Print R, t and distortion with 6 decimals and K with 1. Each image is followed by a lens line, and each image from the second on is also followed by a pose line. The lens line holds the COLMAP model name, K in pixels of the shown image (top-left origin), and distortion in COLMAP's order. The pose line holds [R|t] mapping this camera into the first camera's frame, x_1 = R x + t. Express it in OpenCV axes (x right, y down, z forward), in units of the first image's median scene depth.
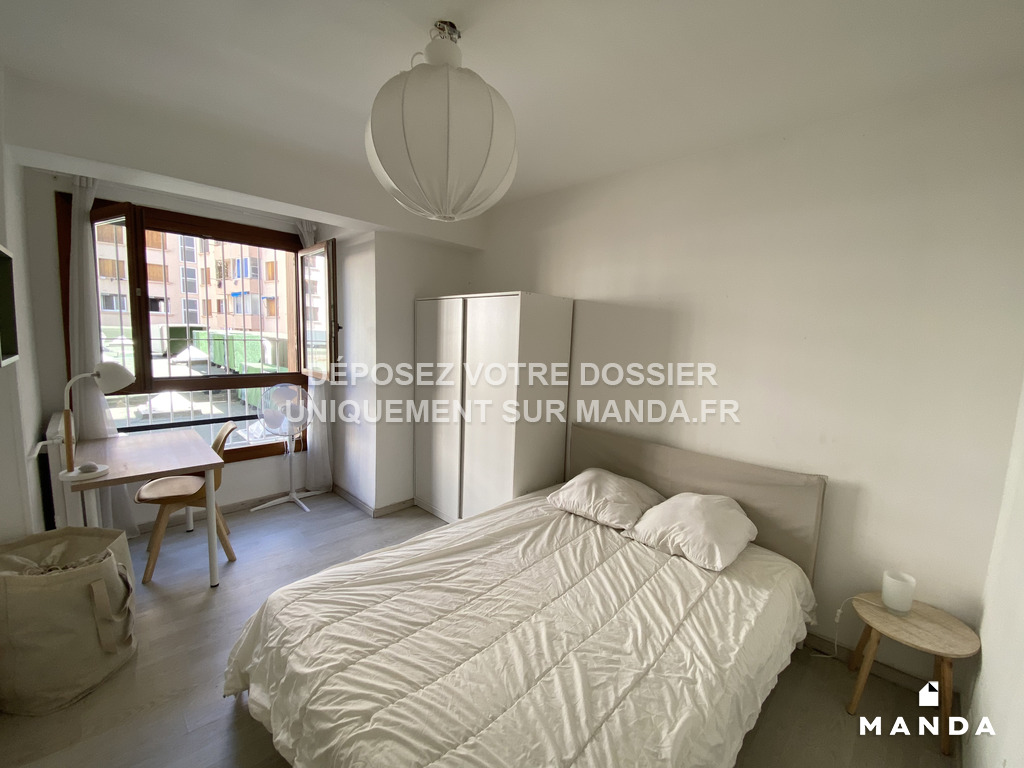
lens RADIAL K [[418.0, 0, 512.0], [0, 418.0, 384.0], [0, 0, 1]] dist [0.035146, -0.033569]
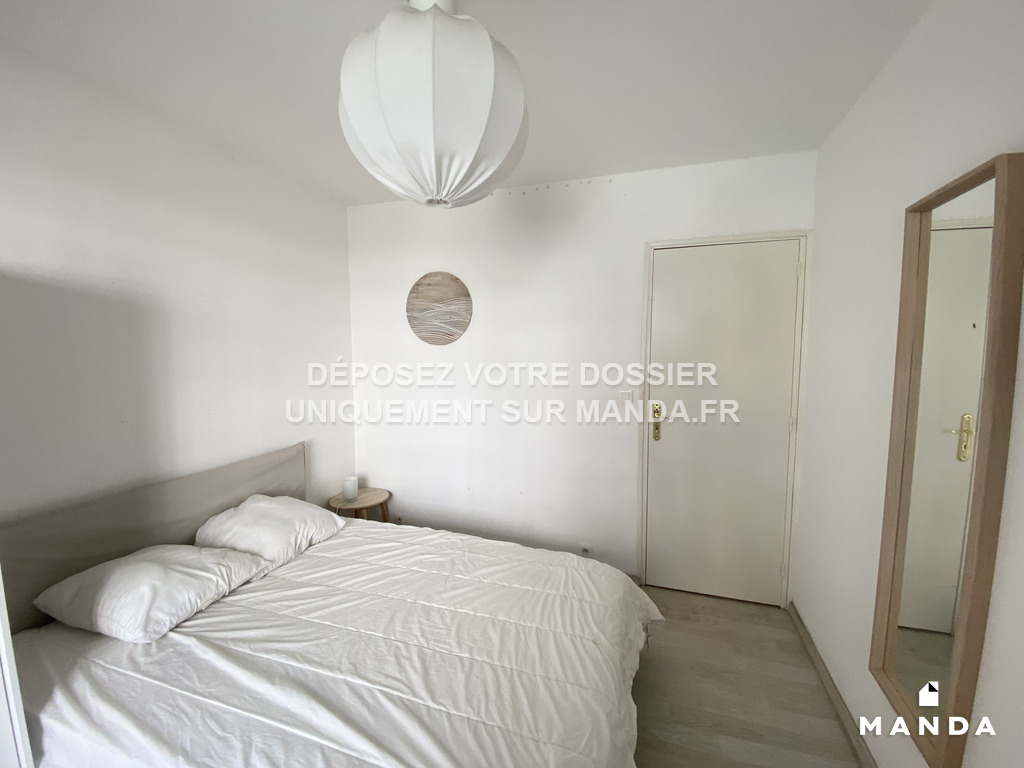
lens RADIAL K [[418.0, 0, 512.0], [0, 418.0, 384.0], [0, 0, 1]] dist [0.035146, -0.033569]
pose [[-0.465145, -0.108015, 0.878620, -0.926575], [0.091418, 0.981360, 0.169043, -0.159521], [-0.880502, 0.158951, -0.446600, 1.226910]]
